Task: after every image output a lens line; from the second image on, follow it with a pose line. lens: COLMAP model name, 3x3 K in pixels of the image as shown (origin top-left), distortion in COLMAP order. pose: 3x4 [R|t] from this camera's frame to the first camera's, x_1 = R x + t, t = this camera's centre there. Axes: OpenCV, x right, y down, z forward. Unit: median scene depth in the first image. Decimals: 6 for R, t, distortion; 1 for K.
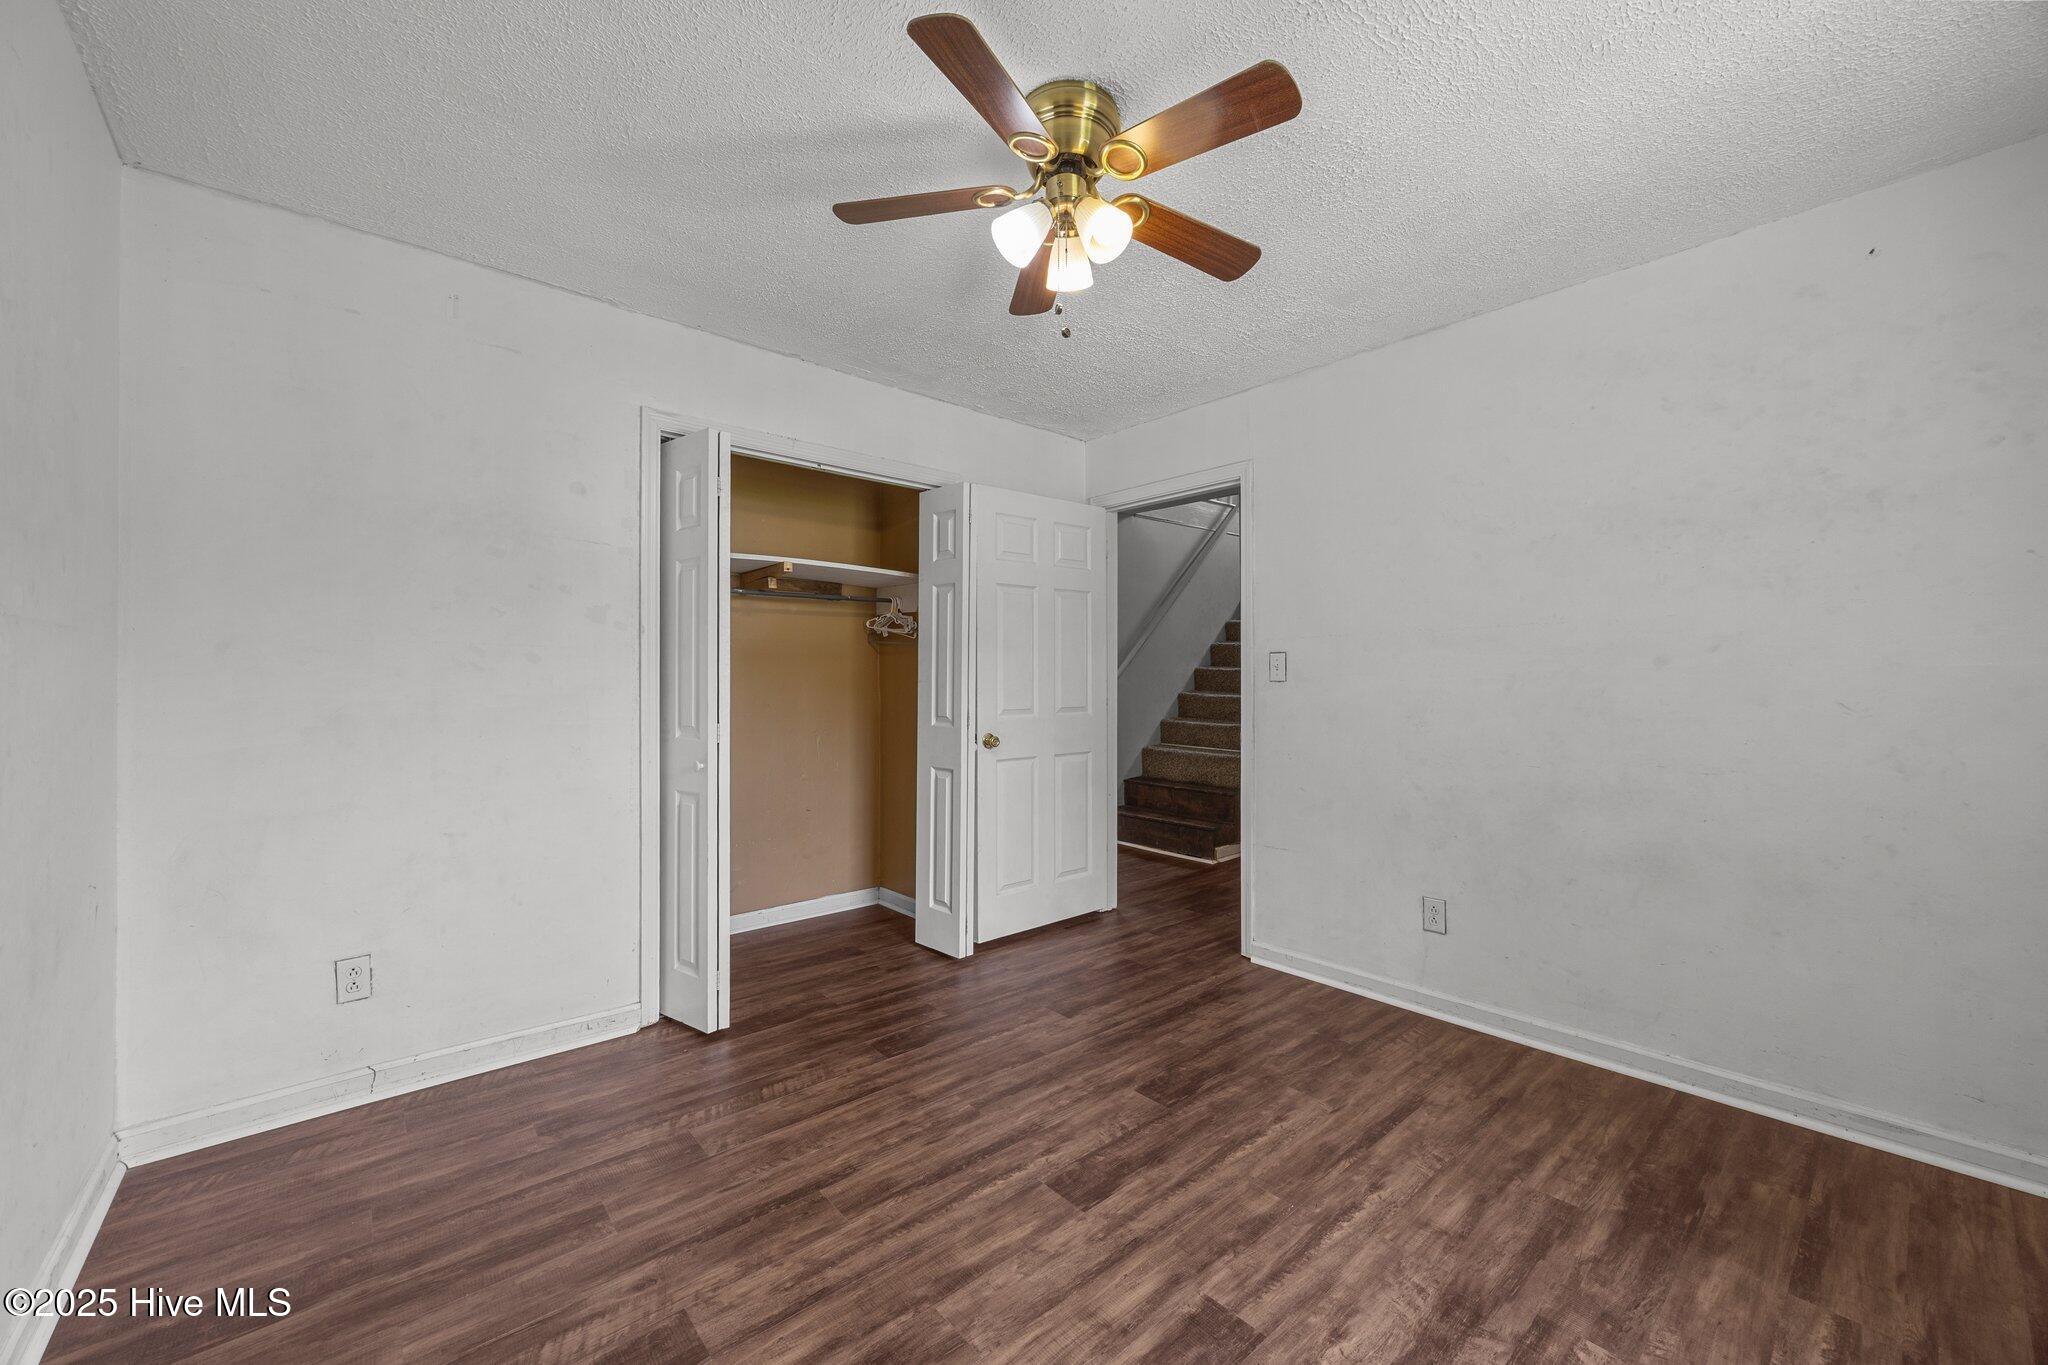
lens RADIAL K [[784.5, 0, 1019.6], [0, 784.5, 676.8], [0, 0, 1]] dist [-0.002805, 0.000637]
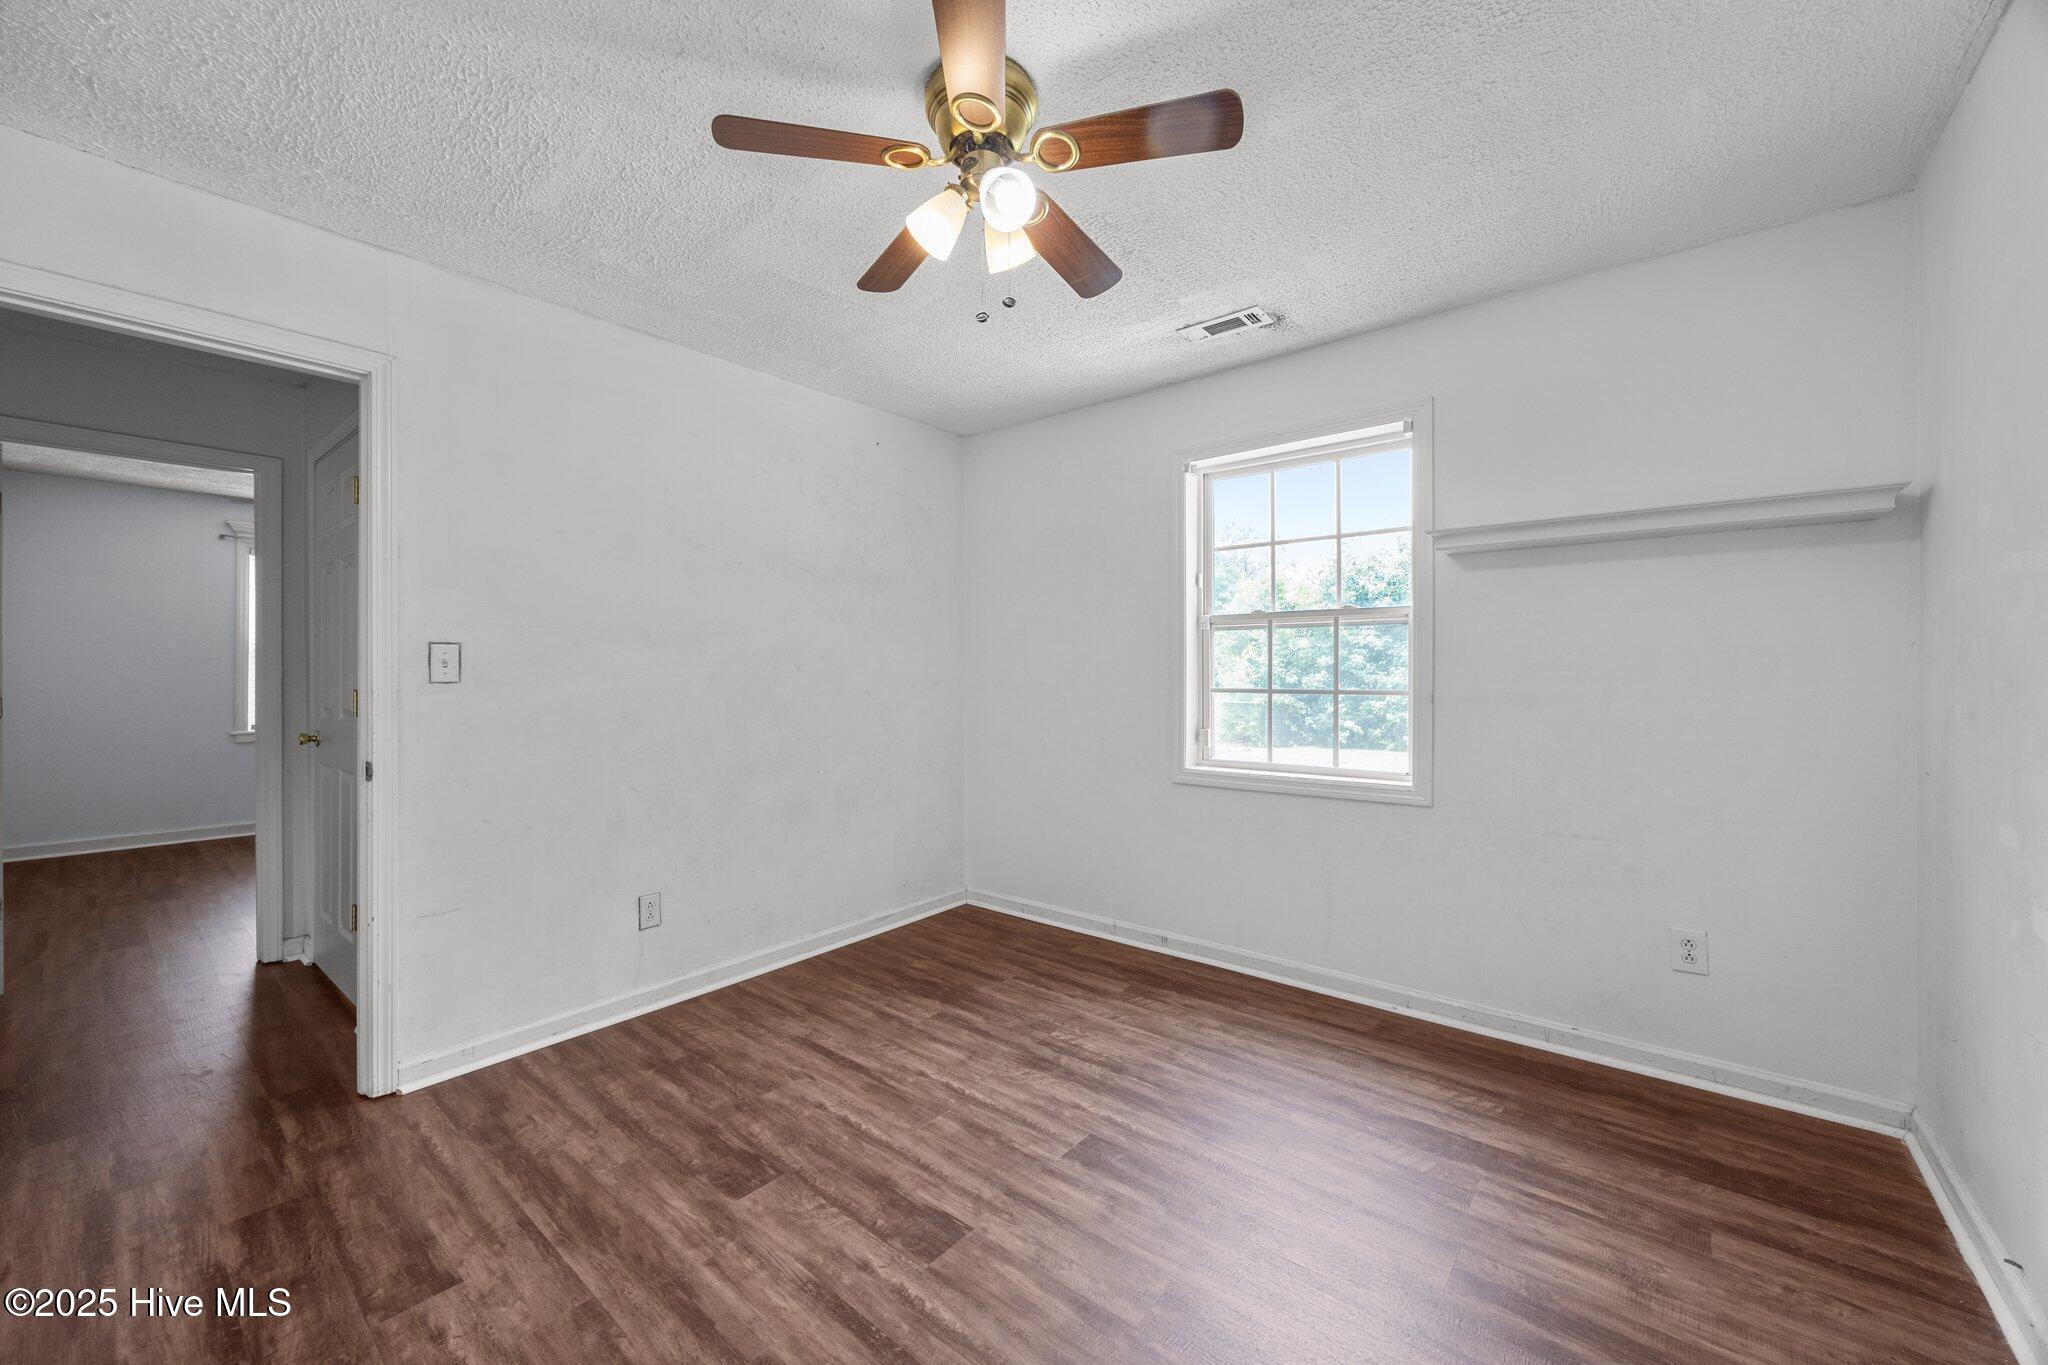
lens RADIAL K [[784.5, 0, 1027.9], [0, 784.5, 677.1], [0, 0, 1]] dist [-0.002805, 0.000637]
pose [[-0.164959, -0.000870, 0.986300, -0.798250], [-0.001117, 0.999999, 0.000696, -0.000044], [-0.986300, -0.000987, -0.164959, 0.988762]]
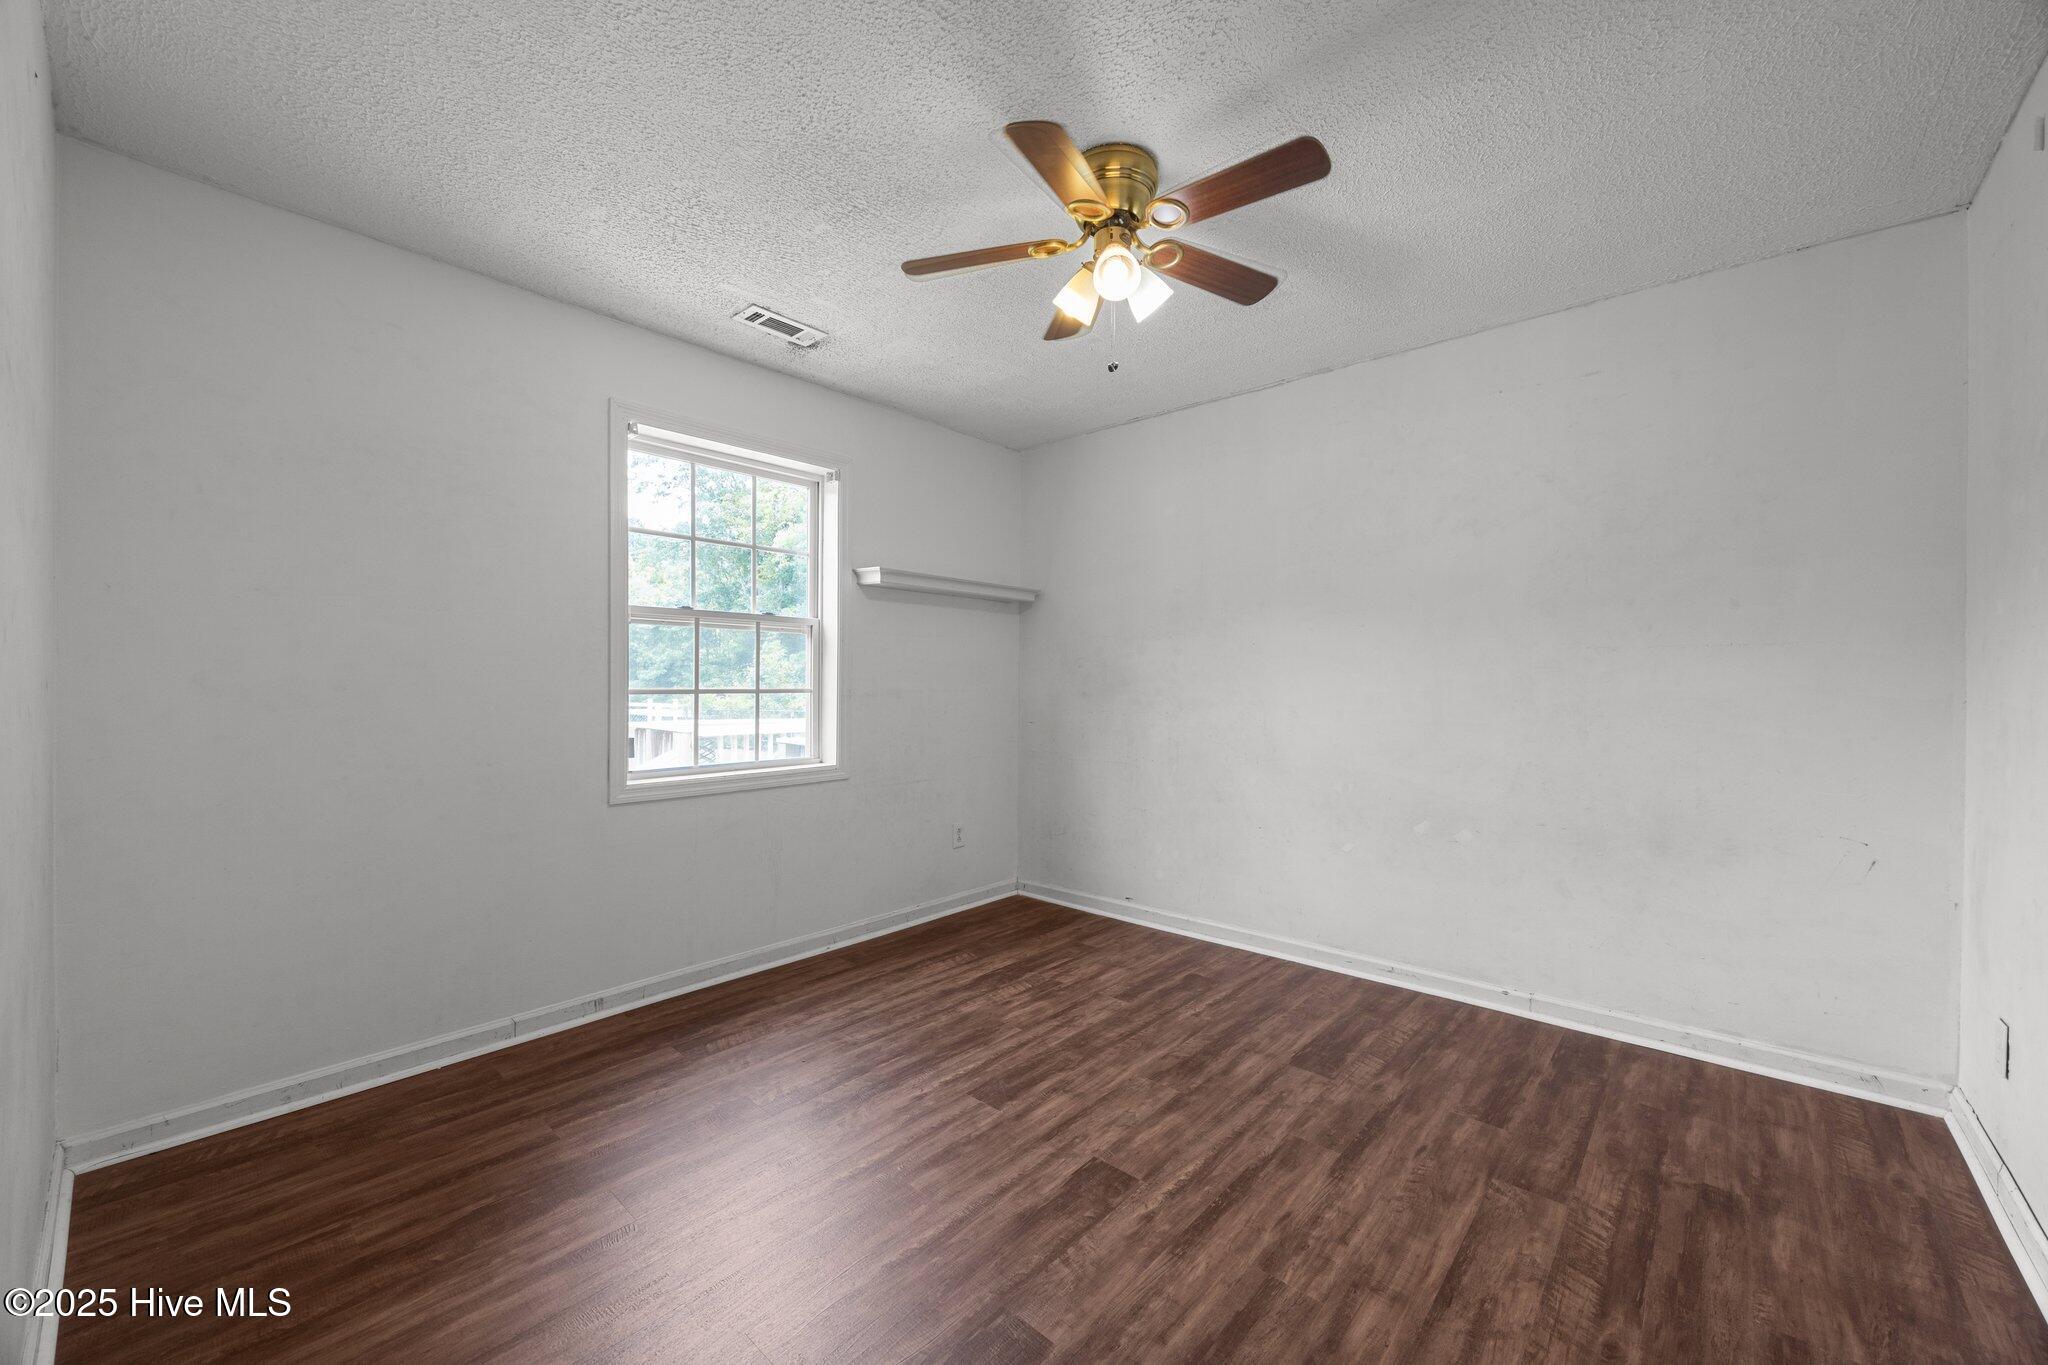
lens RADIAL K [[784.5, 0, 1023.5], [0, 784.5, 688.6], [0, 0, 1]] dist [-0.002805, 0.000637]
pose [[-0.992328, -0.000816, -0.123634, 0.288885], [-0.001670, 0.999975, 0.006805, 0.012412], [0.123625, 0.006960, -0.992305, 1.881381]]
